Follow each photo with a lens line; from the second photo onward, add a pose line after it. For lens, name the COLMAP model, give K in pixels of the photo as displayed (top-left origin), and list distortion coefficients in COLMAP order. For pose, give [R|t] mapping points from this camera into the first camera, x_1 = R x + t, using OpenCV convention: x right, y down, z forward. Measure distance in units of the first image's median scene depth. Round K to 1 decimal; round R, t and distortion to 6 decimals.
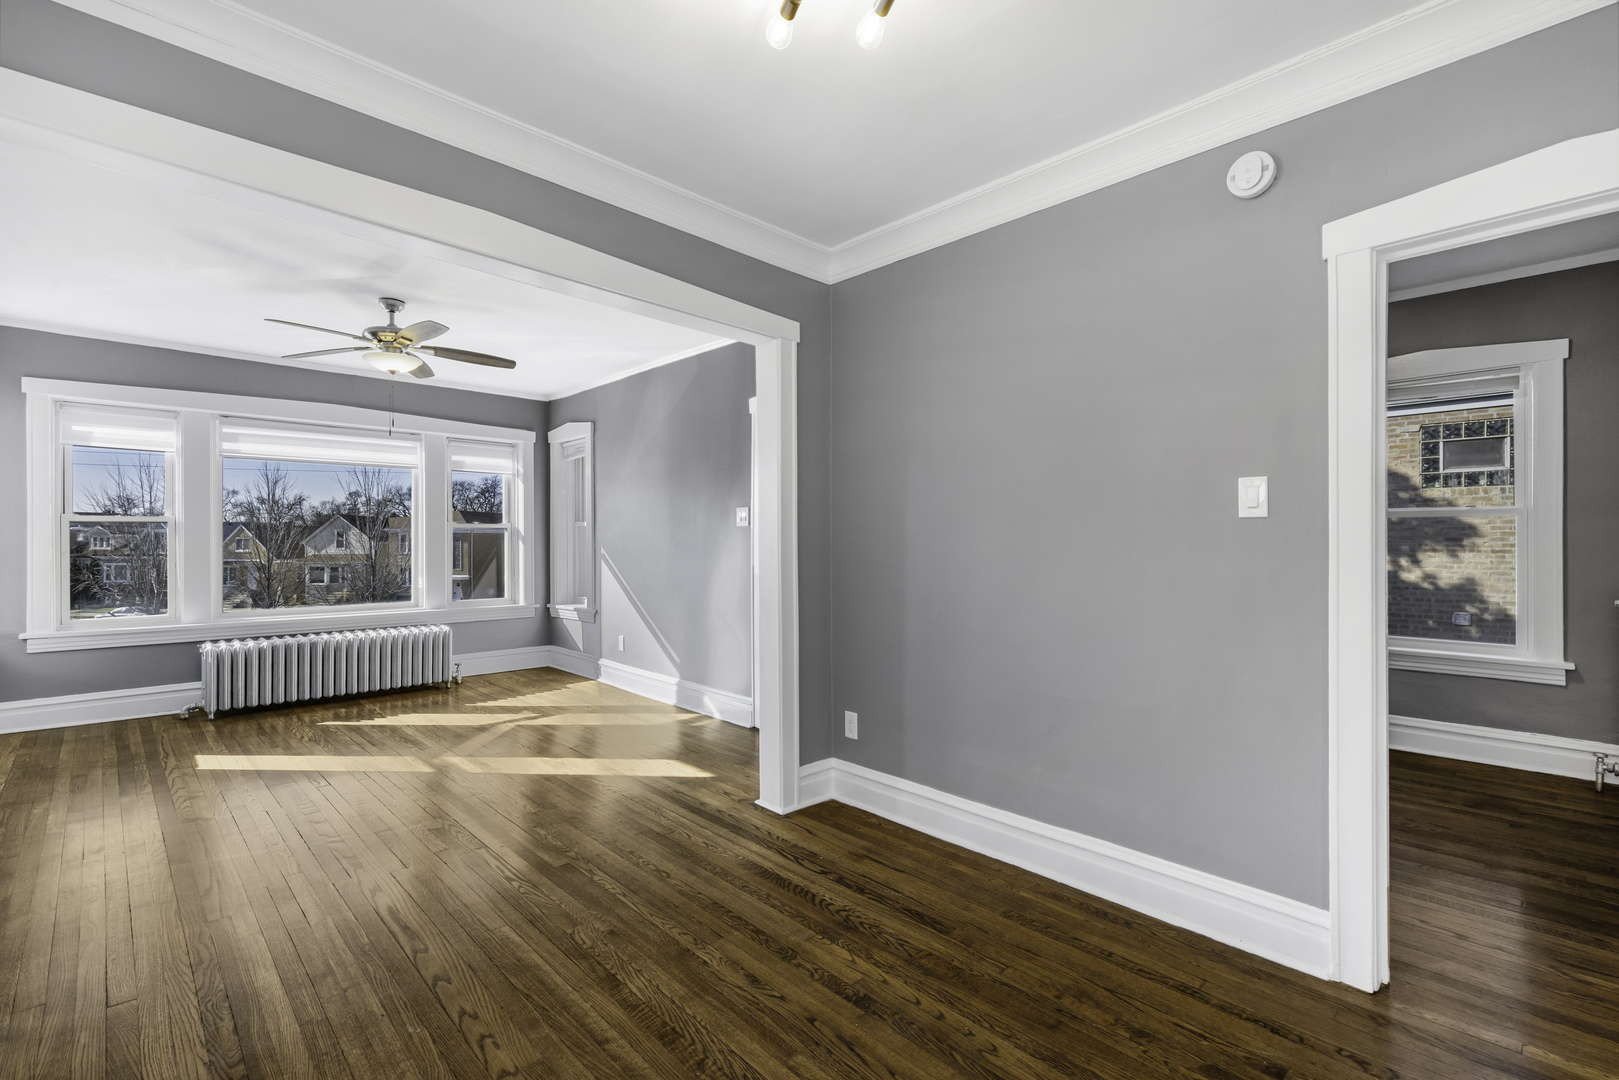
lens RADIAL K [[726.0, 0, 815.4], [0, 726.0, 543.2], [0, 0, 1]] dist [0.003019, 0.000187]
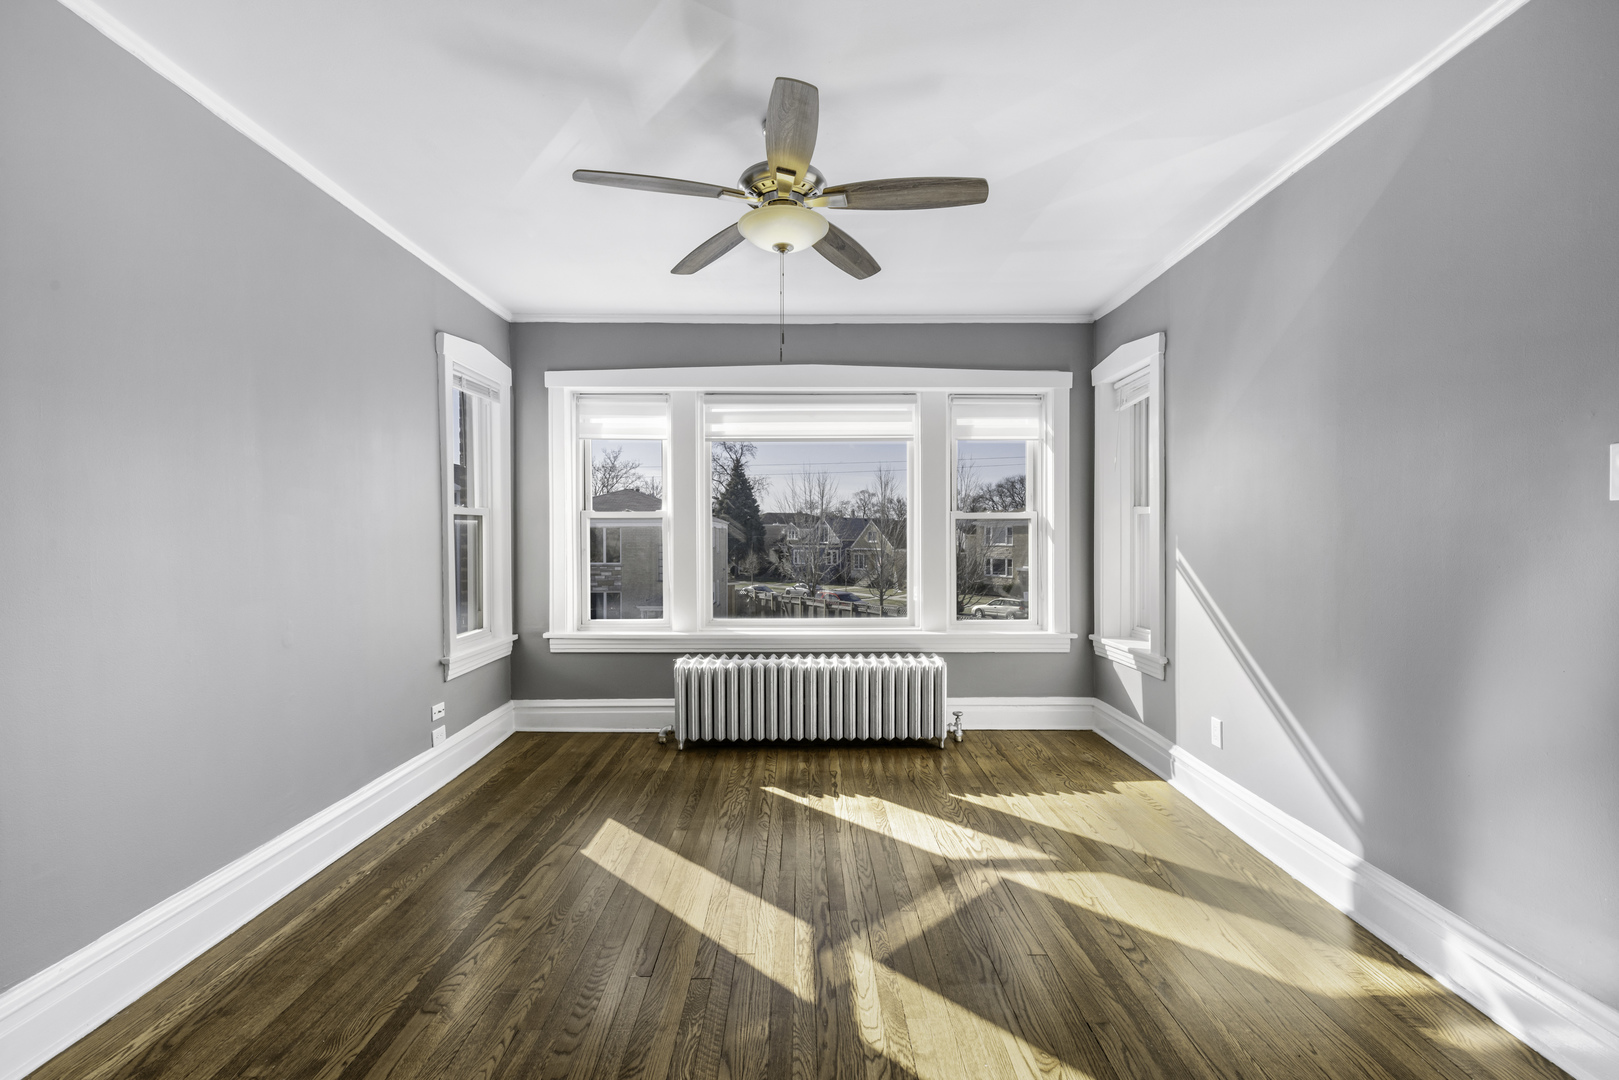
lens RADIAL K [[726.0, 0, 815.4], [0, 726.0, 543.2], [0, 0, 1]] dist [0.003019, 0.000187]
pose [[0.726004, 0.008257, -0.687641, -0.170014], [-0.000702, 0.999936, 0.011266, -0.009099], [0.687690, -0.007696, 0.725964, 0.610517]]
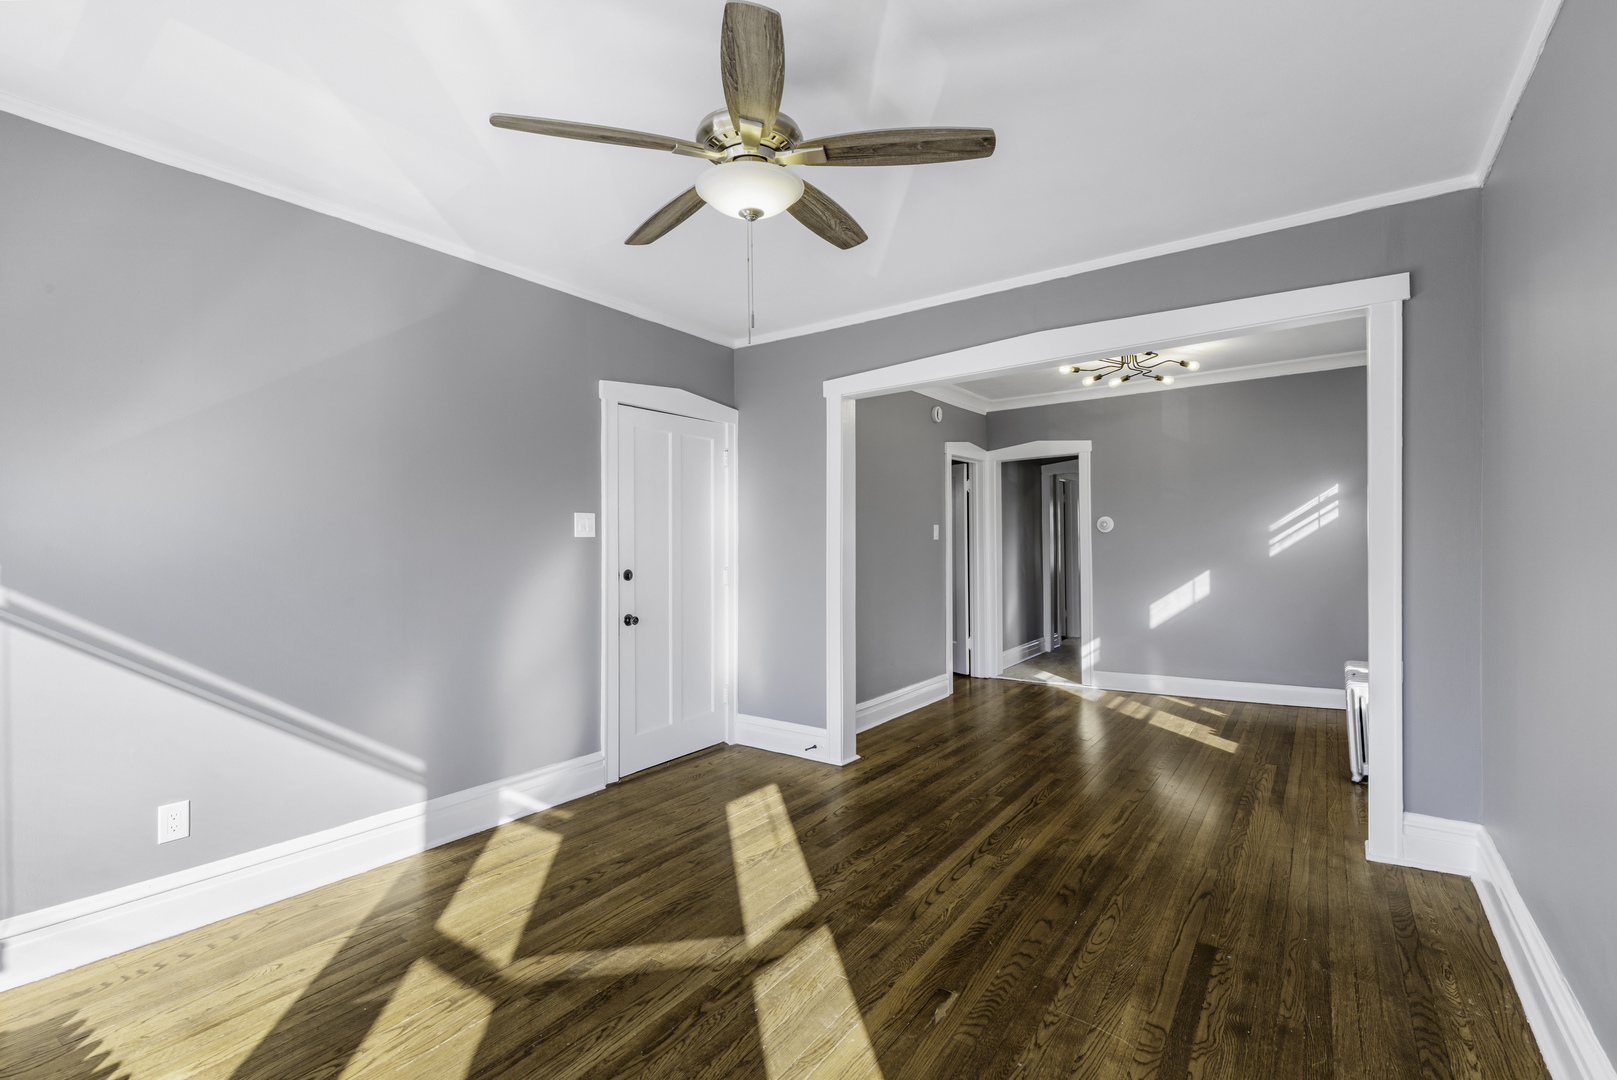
lens RADIAL K [[725.1, 0, 814.4], [0, 725.1, 543.2], [0, 0, 1]] dist [0.003019, 0.000187]
pose [[-0.188597, 0.002253, 0.982052, -1.081354], [0.012488, 0.999922, 0.000104, -0.016769], [-0.981975, 0.012284, -0.188610, 1.073971]]
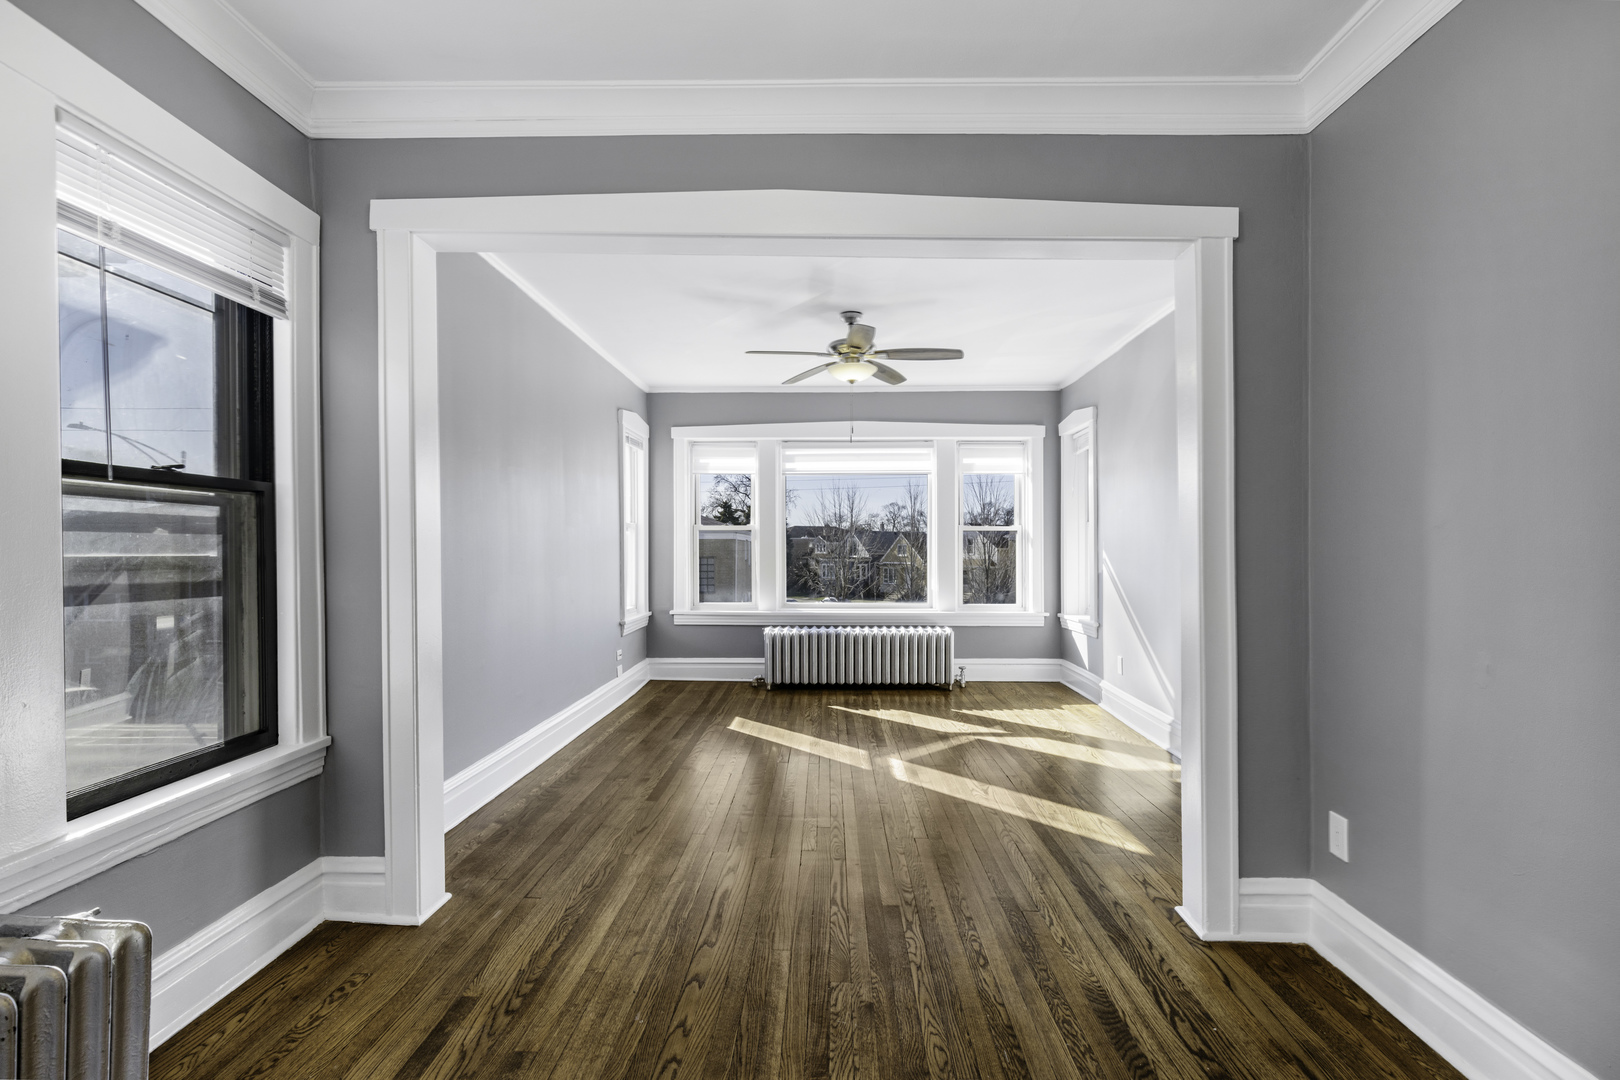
lens RADIAL K [[761.0, 0, 813.9], [0, 761.0, 551.5], [0, 0, 1]] dist [-0.001194, -0.000724]
pose [[0.699846, 0.002915, -0.714288, 0.167153], [-0.001143, 0.999995, 0.002961, 0.006801], [0.714293, -0.001256, 0.699846, 0.195377]]
